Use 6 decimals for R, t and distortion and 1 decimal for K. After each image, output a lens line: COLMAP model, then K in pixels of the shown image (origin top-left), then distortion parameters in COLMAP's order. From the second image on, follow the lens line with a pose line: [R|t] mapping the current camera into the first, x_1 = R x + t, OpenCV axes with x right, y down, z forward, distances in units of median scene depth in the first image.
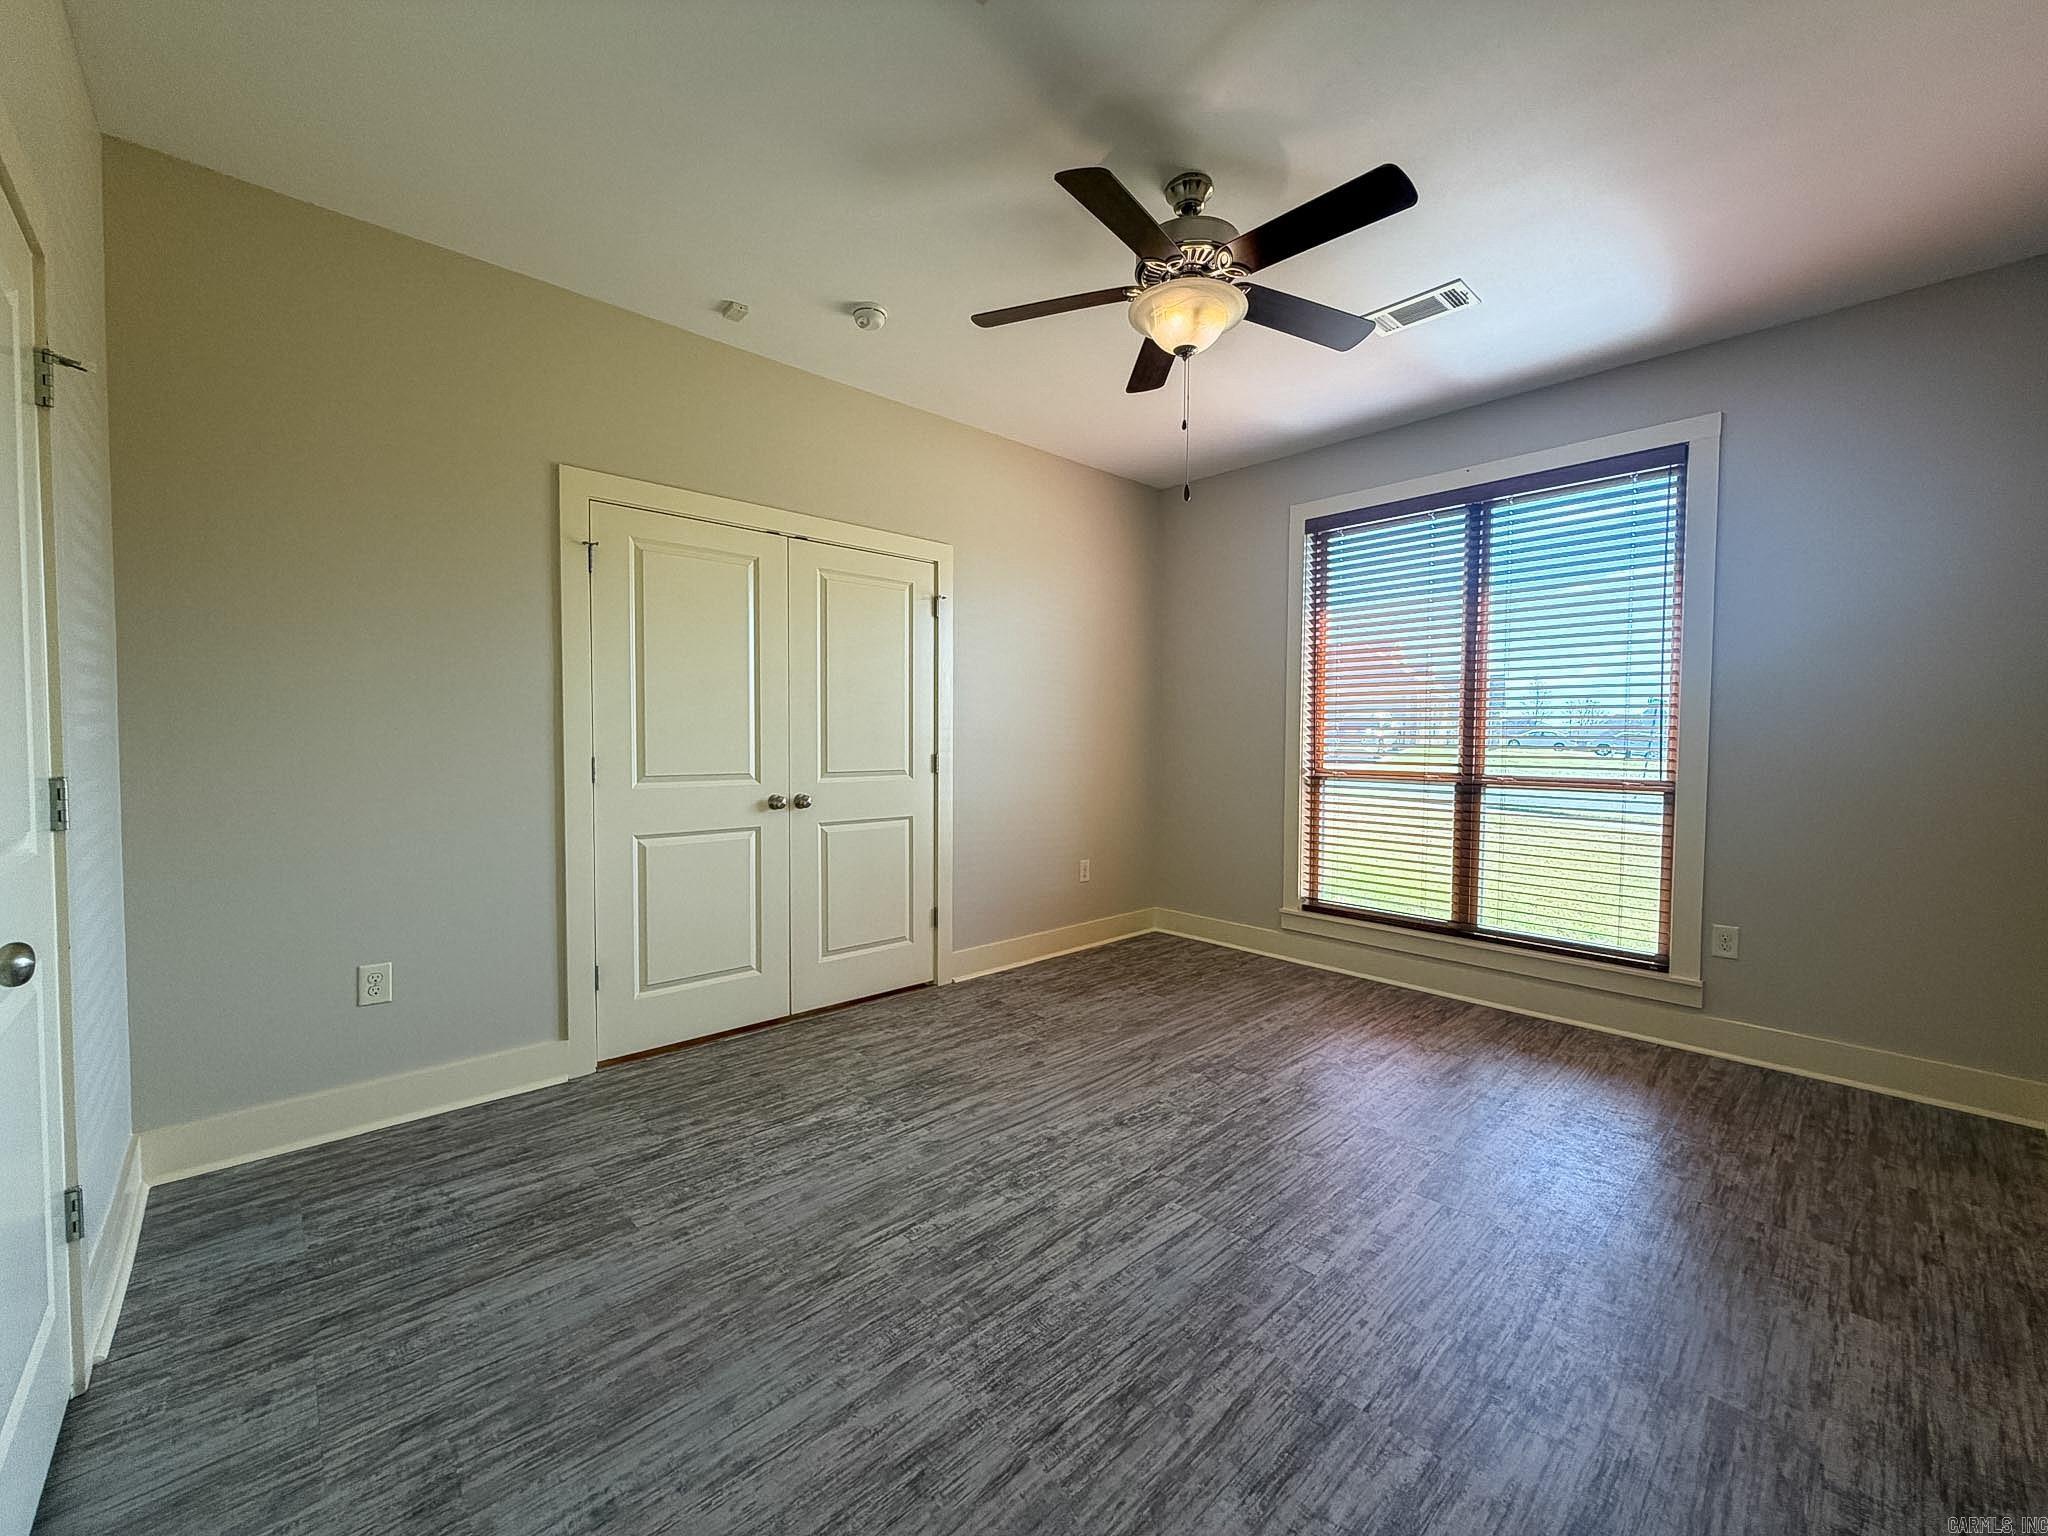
lens RADIAL K [[832.0, 0, 1002.0], [0, 832.0, 754.4], [0, 0, 1]] dist [-0.000280, -0.000084]
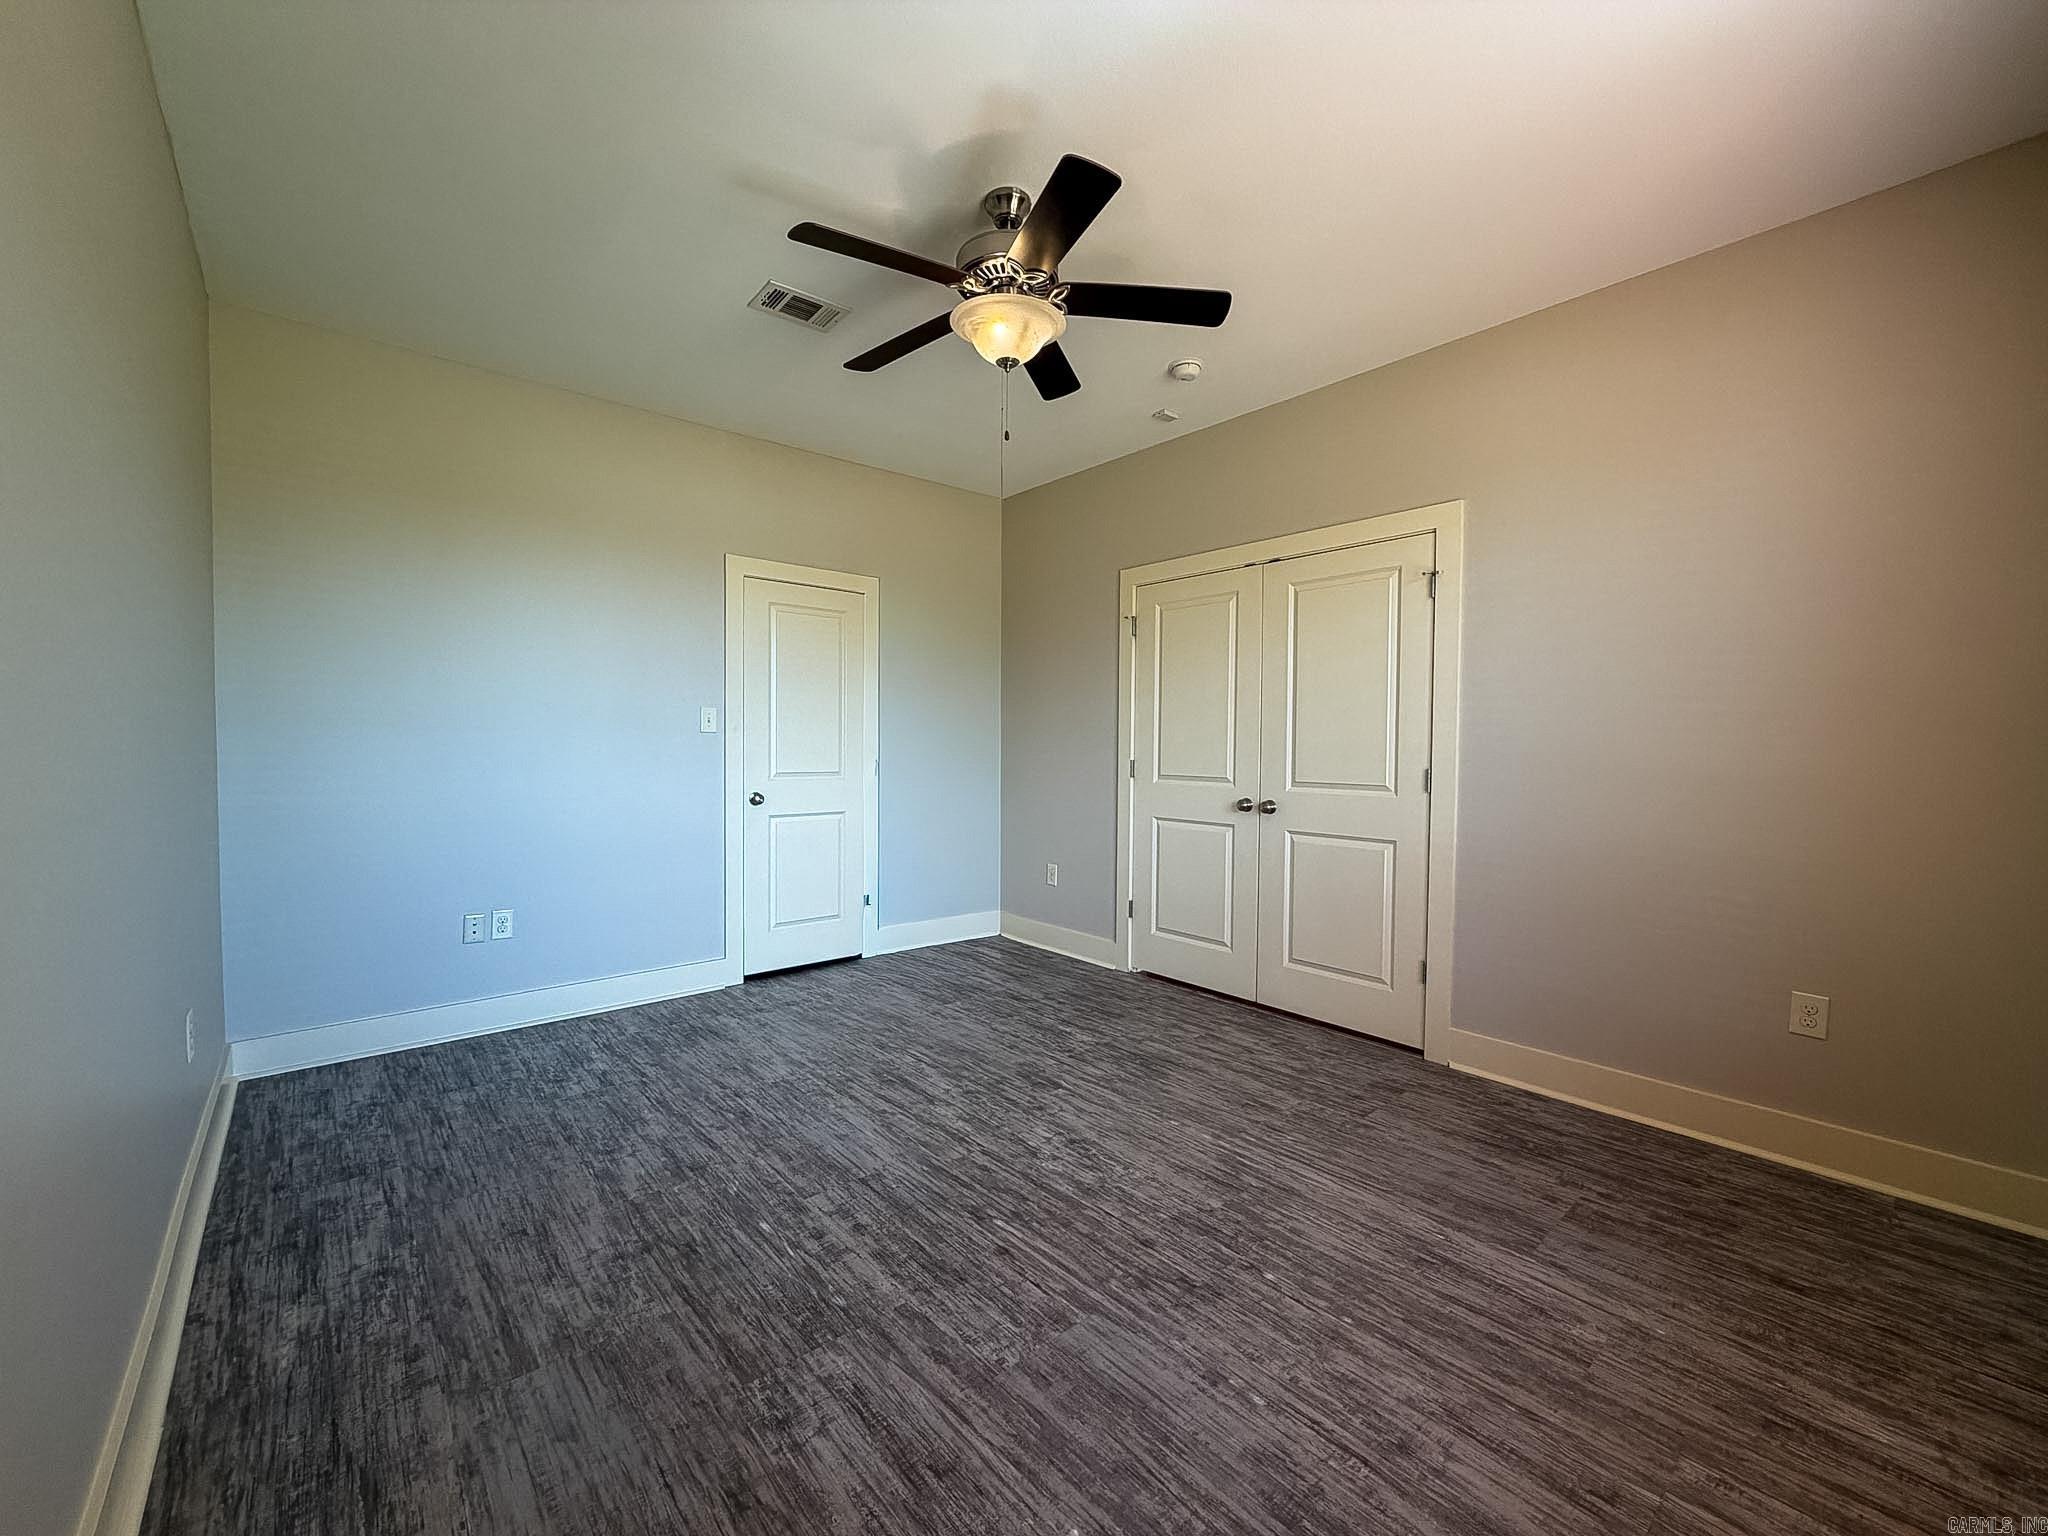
lens RADIAL K [[832.0, 0, 1027.5], [0, 832.0, 750.3], [0, 0, 1]] dist [-0.000280, -0.000084]
pose [[-0.038704, 0.004462, -0.999241, 0.971630], [-0.028323, 0.999583, 0.005561, -0.015521], [0.998849, 0.028516, -0.038561, 0.846736]]
